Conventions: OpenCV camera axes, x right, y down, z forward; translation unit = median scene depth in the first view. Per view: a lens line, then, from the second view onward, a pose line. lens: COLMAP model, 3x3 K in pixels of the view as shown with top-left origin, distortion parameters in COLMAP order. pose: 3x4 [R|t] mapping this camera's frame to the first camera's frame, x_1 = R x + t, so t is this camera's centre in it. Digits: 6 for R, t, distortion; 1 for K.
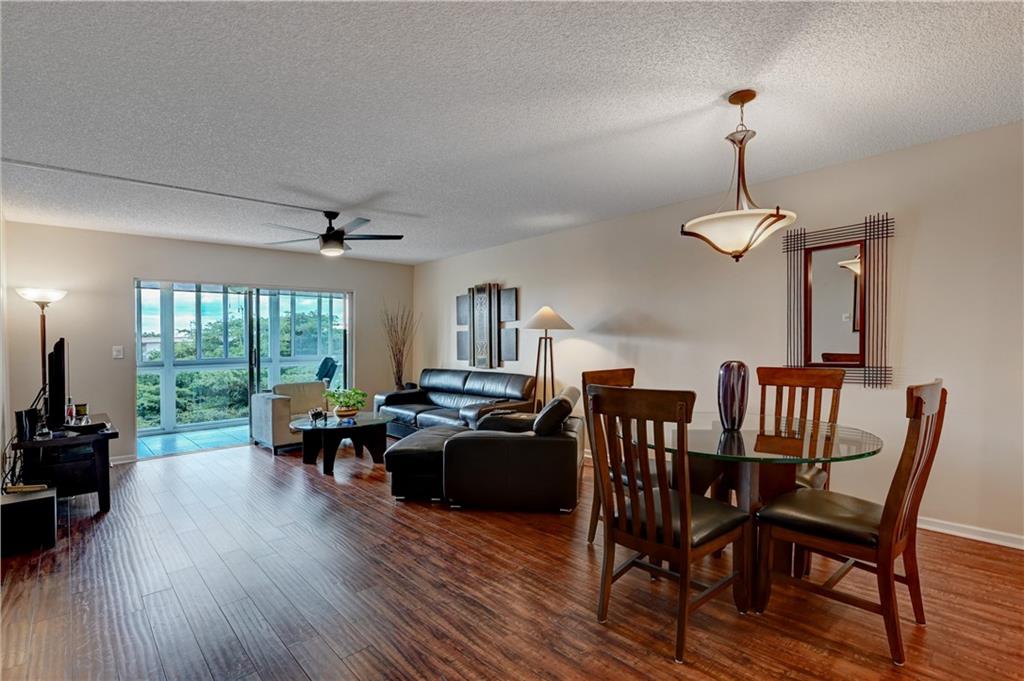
lens RADIAL K [[466.2, 0, 511.0], [0, 466.2, 339.2], [0, 0, 1]] dist [0.000820, 0.000430]
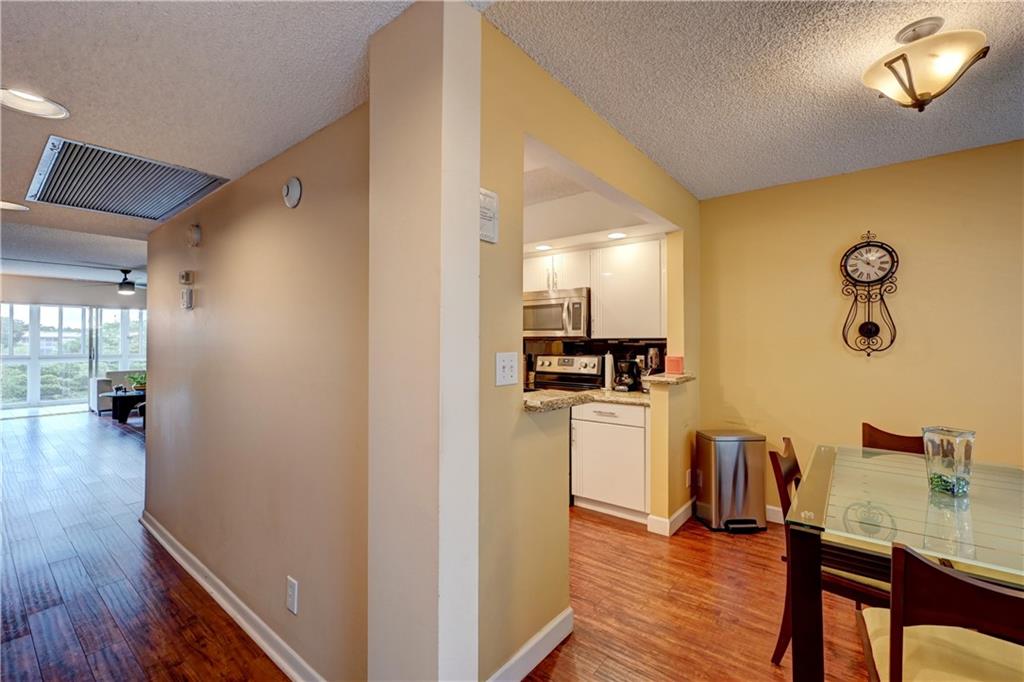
lens RADIAL K [[433.4, 0, 514.7], [0, 433.4, 337.0], [0, 0, 1]] dist [0.000366, -0.000096]
pose [[0.989726, 0.015793, 0.142100, 0.593809], [-0.014808, 0.999858, -0.007986, -0.023877], [-0.142206, 0.005799, 0.989820, -0.575640]]
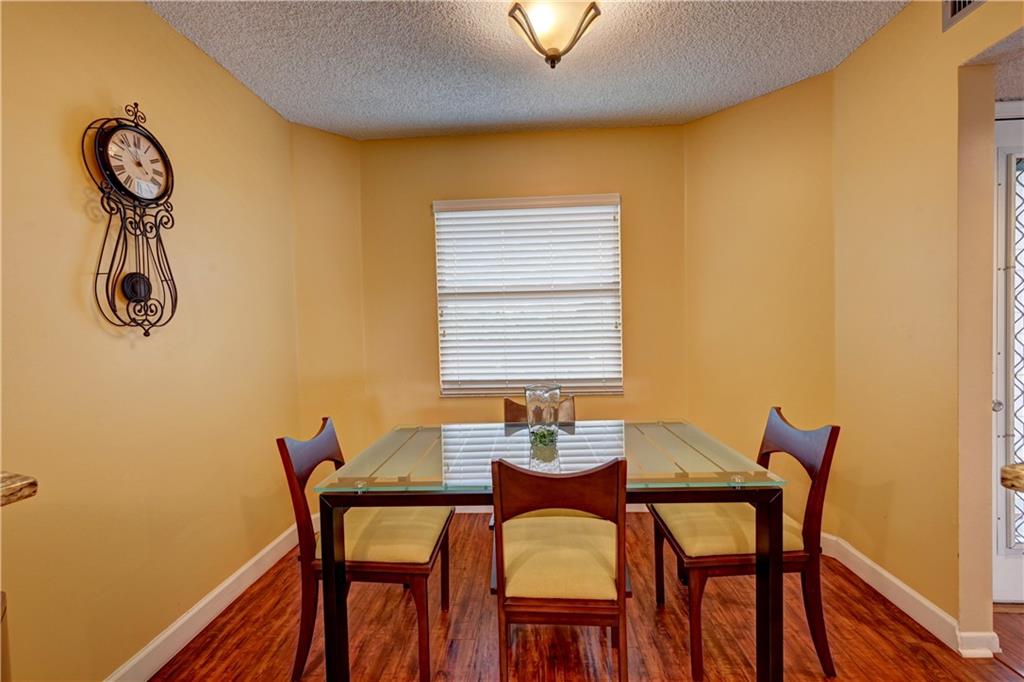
lens RADIAL K [[433.5, 0, 514.7], [0, 433.5, 338.7], [0, 0, 1]] dist [0.001384, 0.000269]
pose [[-0.690857, 0.008320, 0.722943, 0.711729], [0.028476, 0.999471, 0.015710, -0.007677], [-0.722430, 0.031440, -0.690729, -0.116546]]
